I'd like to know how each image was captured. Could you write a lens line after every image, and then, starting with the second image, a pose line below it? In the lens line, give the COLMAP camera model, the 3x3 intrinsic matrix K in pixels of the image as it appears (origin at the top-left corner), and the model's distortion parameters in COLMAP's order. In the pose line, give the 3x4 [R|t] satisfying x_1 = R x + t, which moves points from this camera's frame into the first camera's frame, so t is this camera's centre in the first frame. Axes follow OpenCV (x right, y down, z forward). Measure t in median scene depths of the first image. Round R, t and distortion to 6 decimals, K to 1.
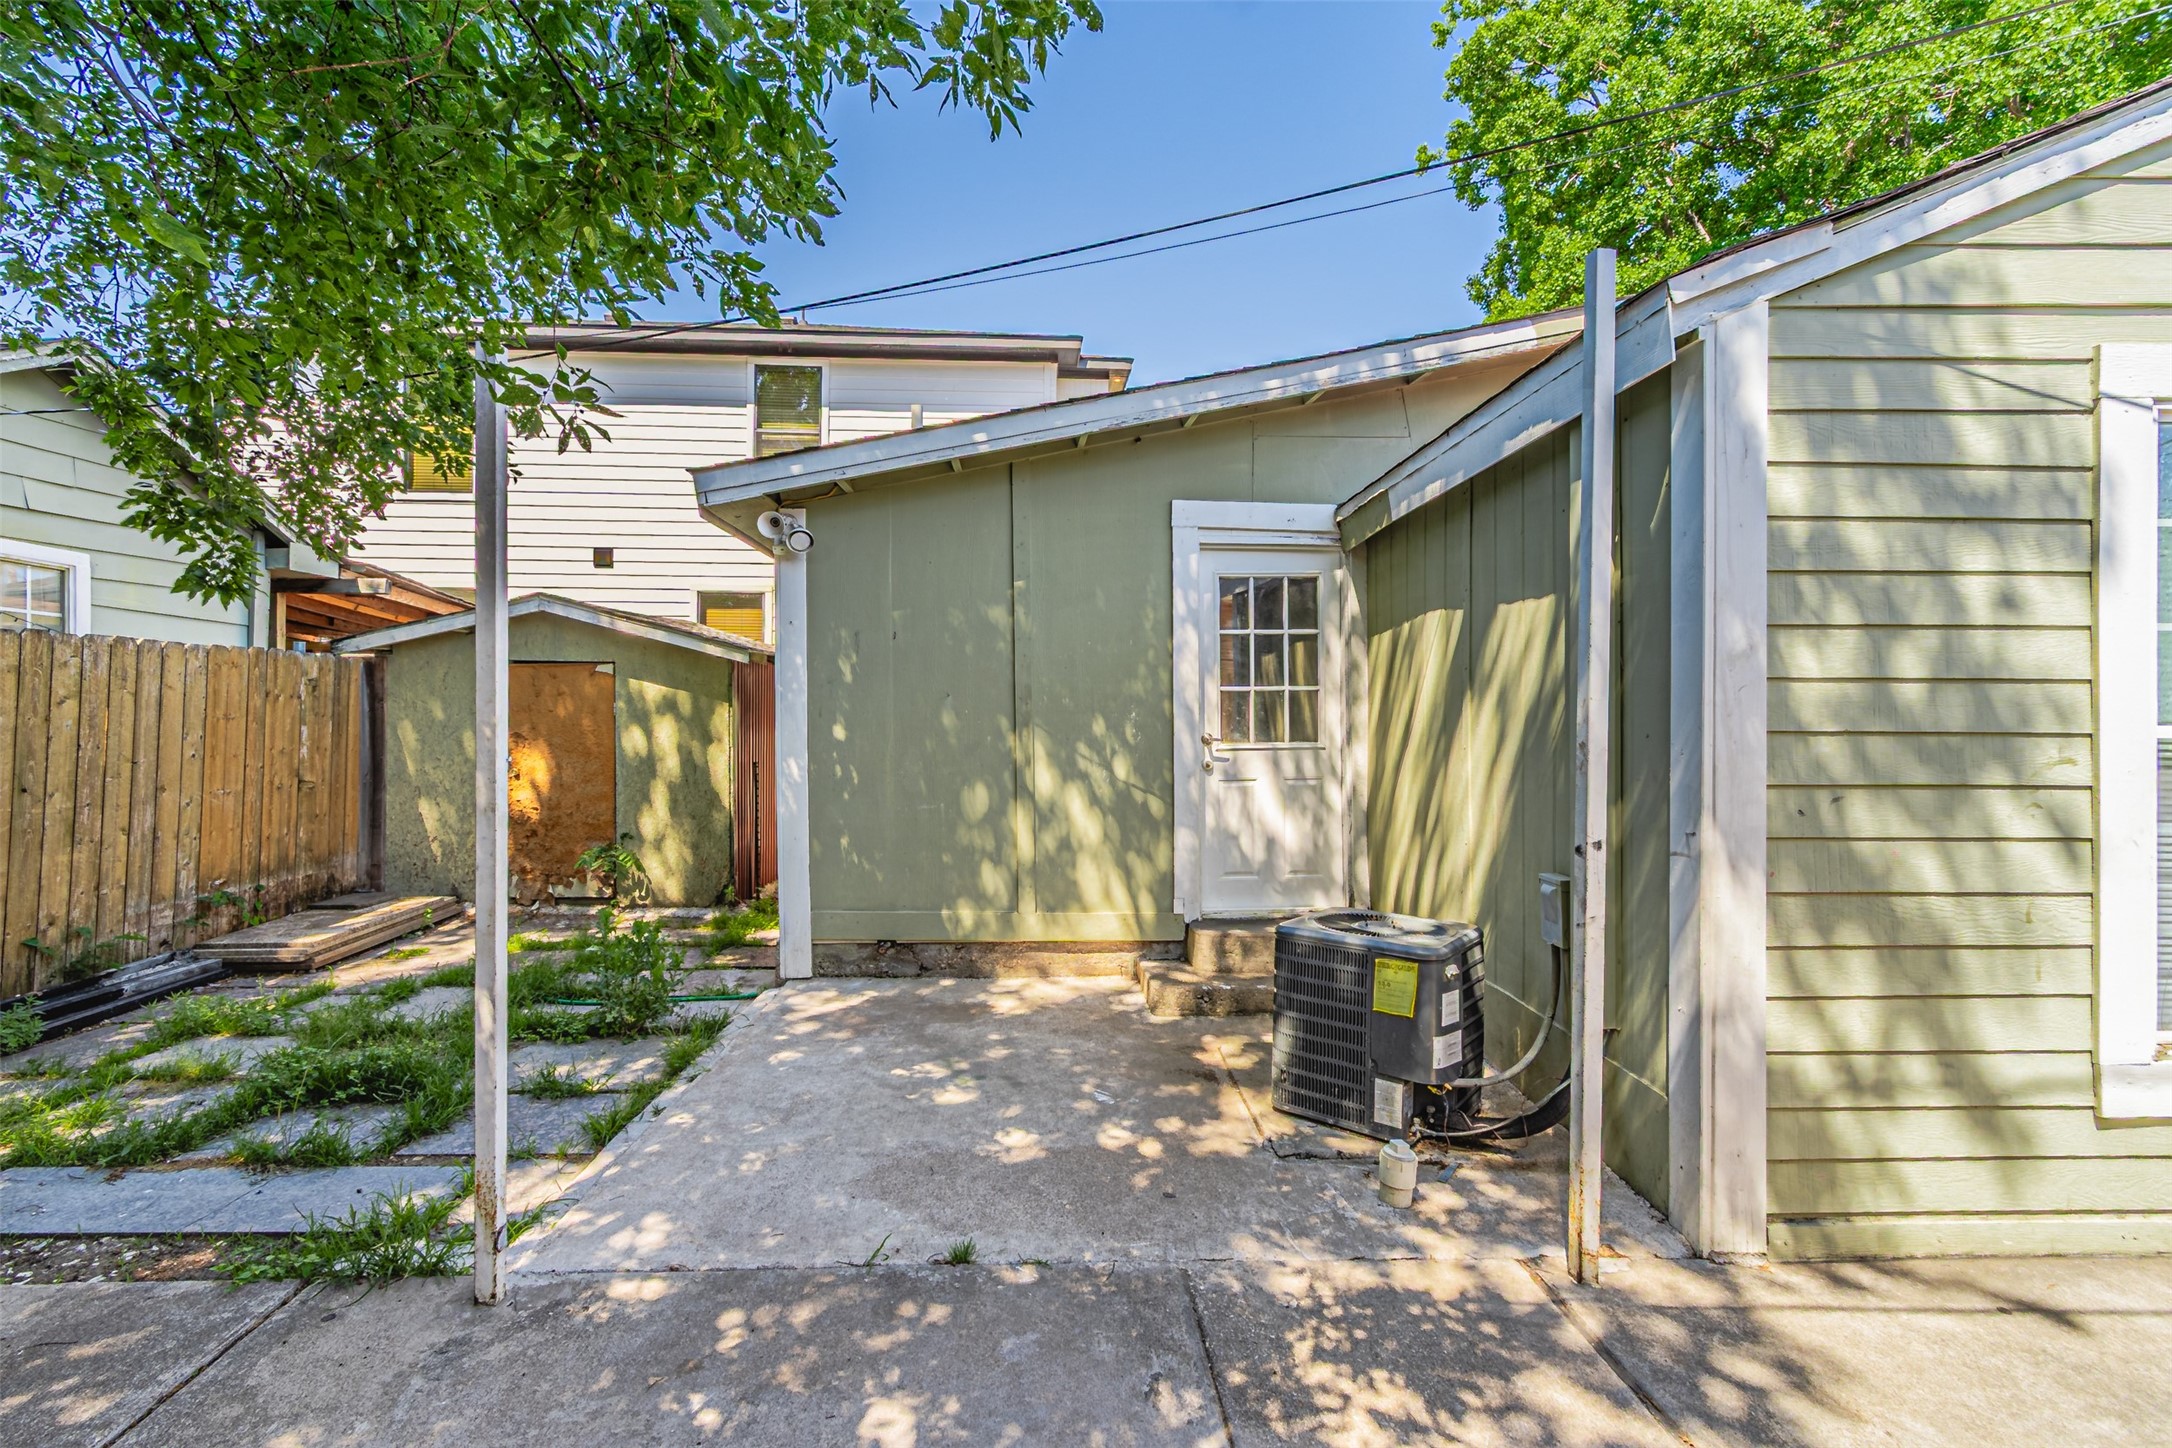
lens RADIAL K [[957.6, 0, 1080.3], [0, 957.6, 701.4], [0, 0, 1]] dist [0.005139, -0.001073]
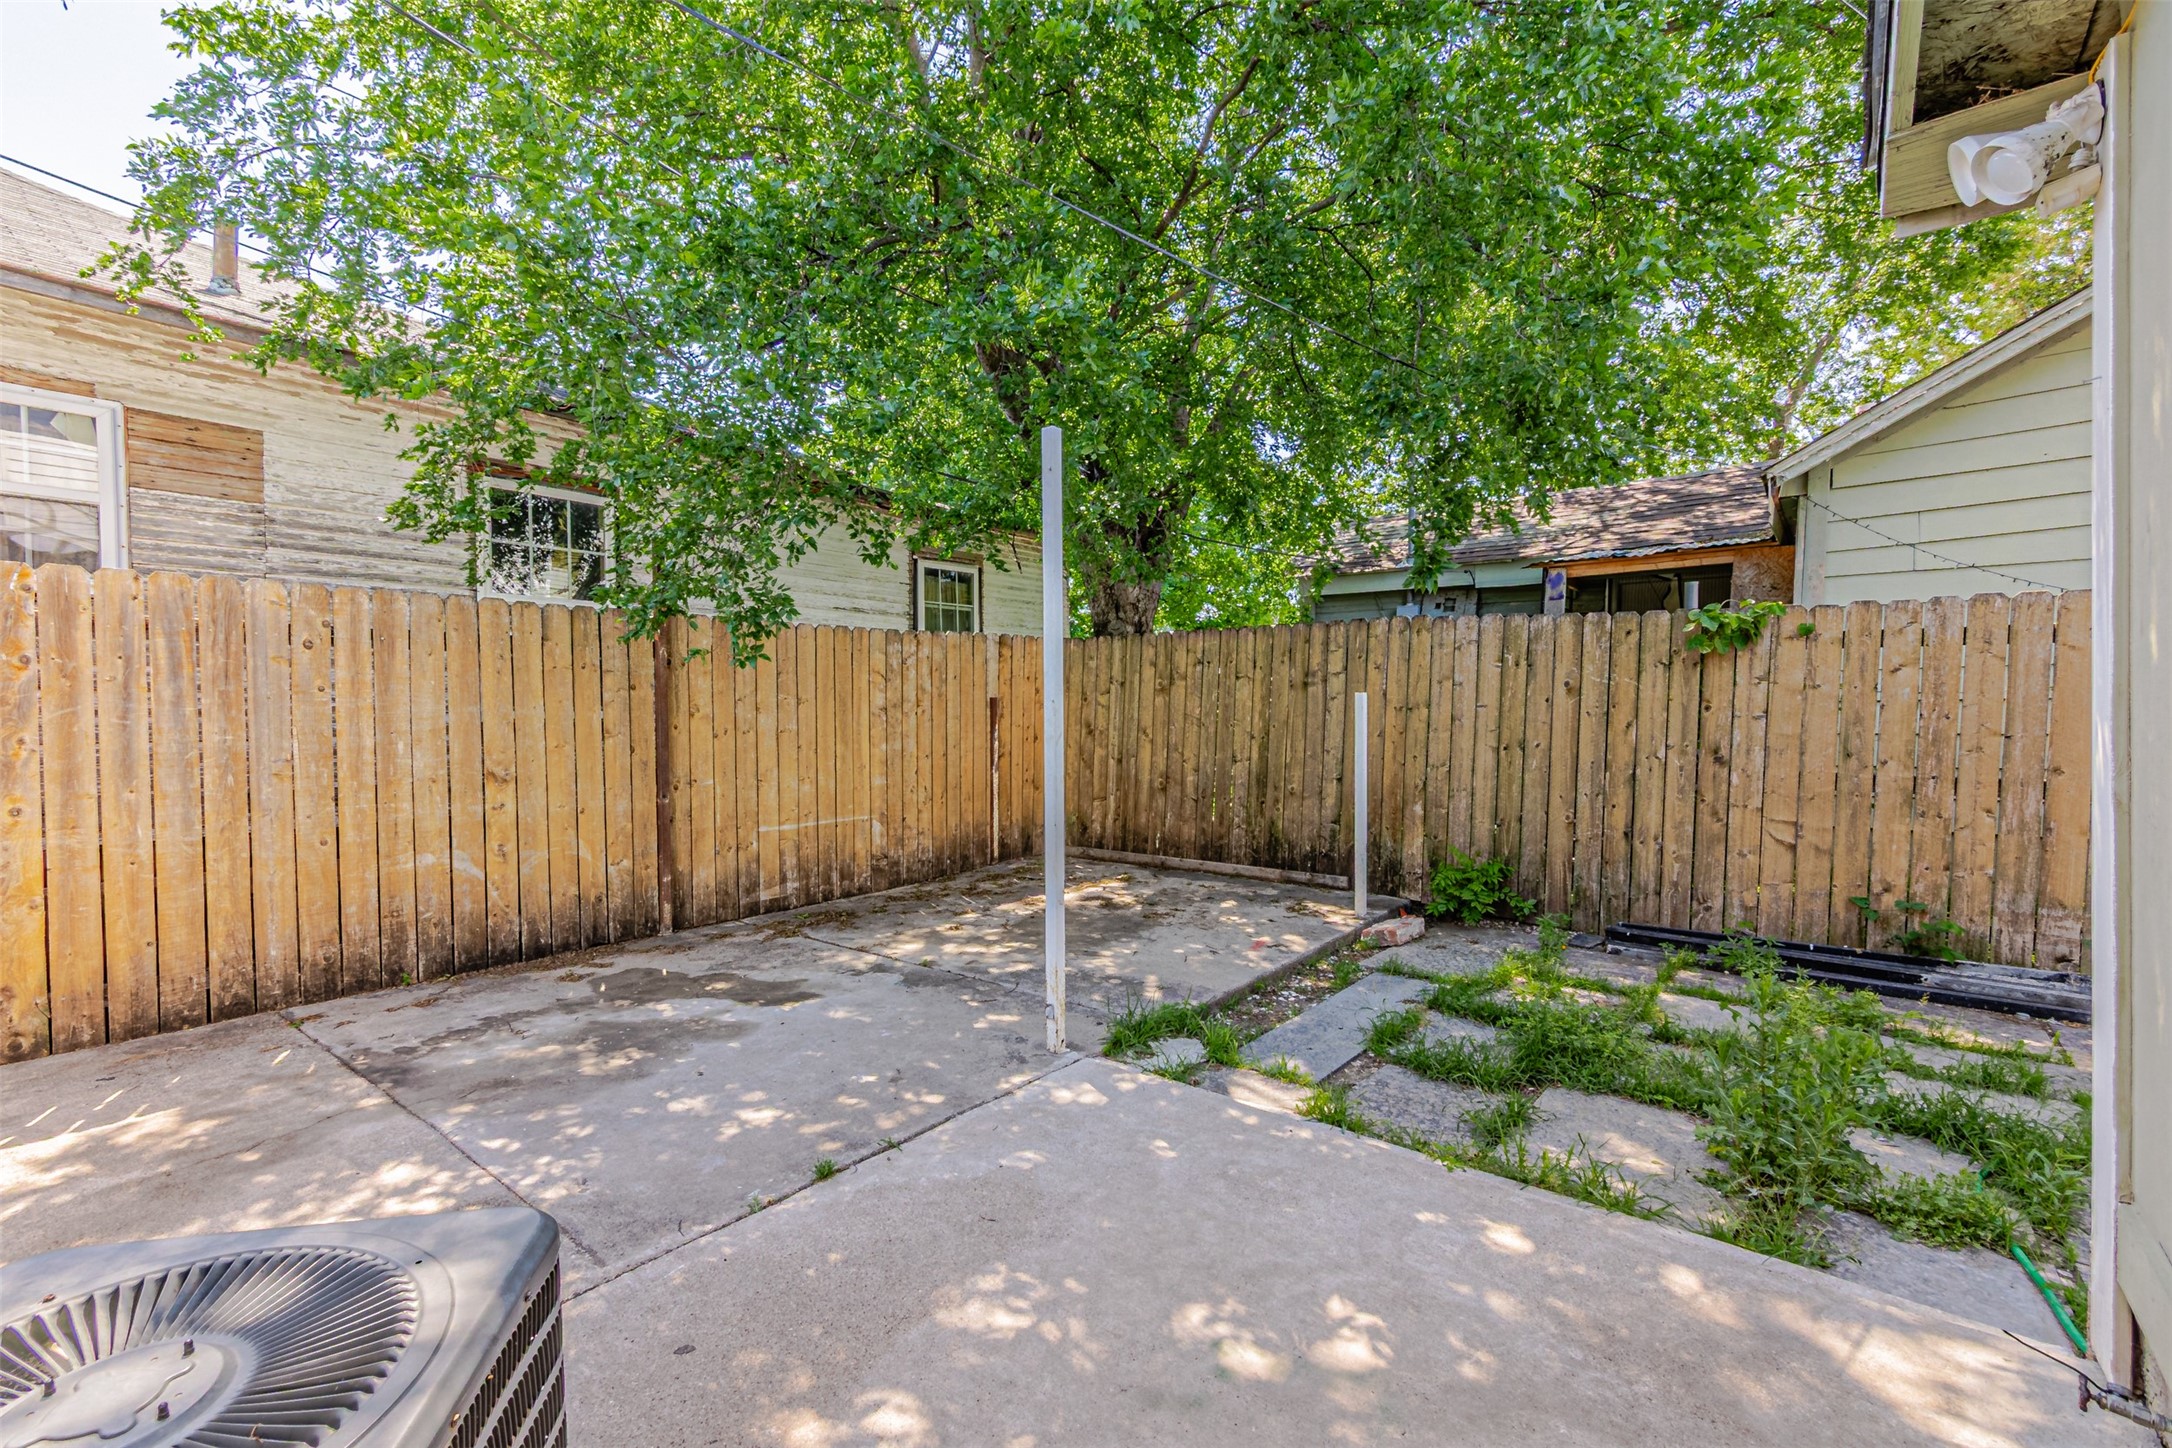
lens RADIAL K [[957.6, 0, 1055.9], [0, 957.6, 752.5], [0, 0, 1]] dist [0.005139, -0.001073]
pose [[-0.662216, 0.029983, -0.748712, 0.240475], [0.006054, 0.999381, 0.034667, 0.042344], [0.749288, 0.018424, -0.661988, 0.928705]]
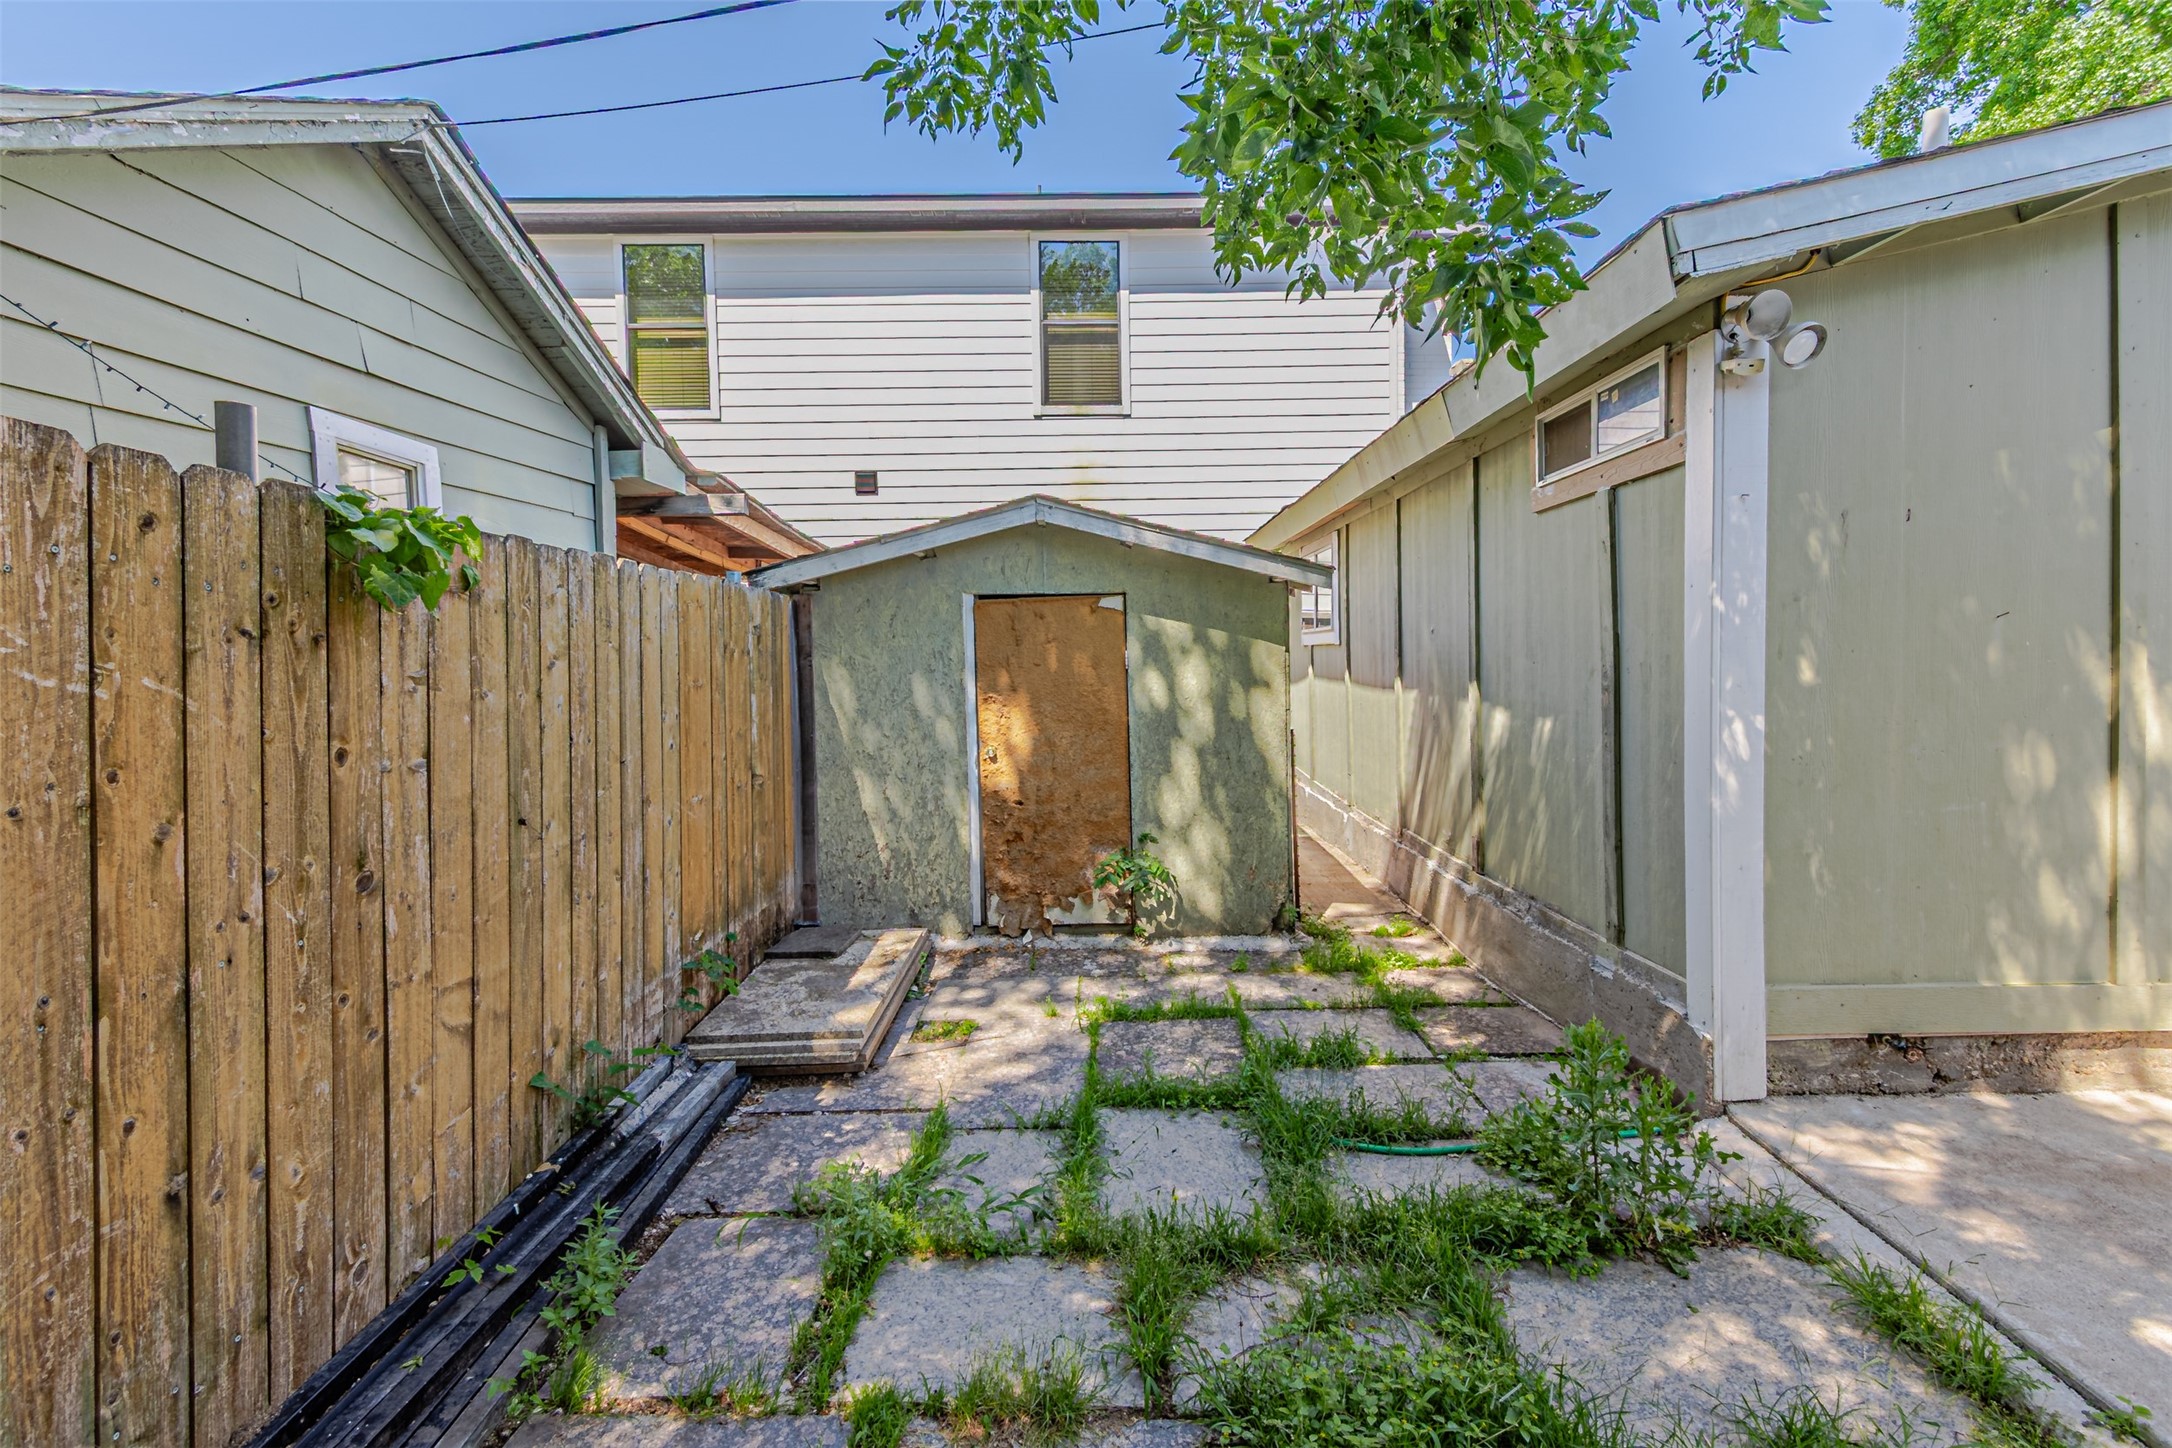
lens RADIAL K [[957.6, 0, 1108.7], [0, 957.6, 691.2], [0, 0, 1]] dist [0.005139, -0.001073]
pose [[0.999452, -0.023580, -0.023223, -0.655389], [0.024576, 0.998746, 0.043606, -0.000403], [0.022166, -0.044153, 0.998779, 0.396706]]
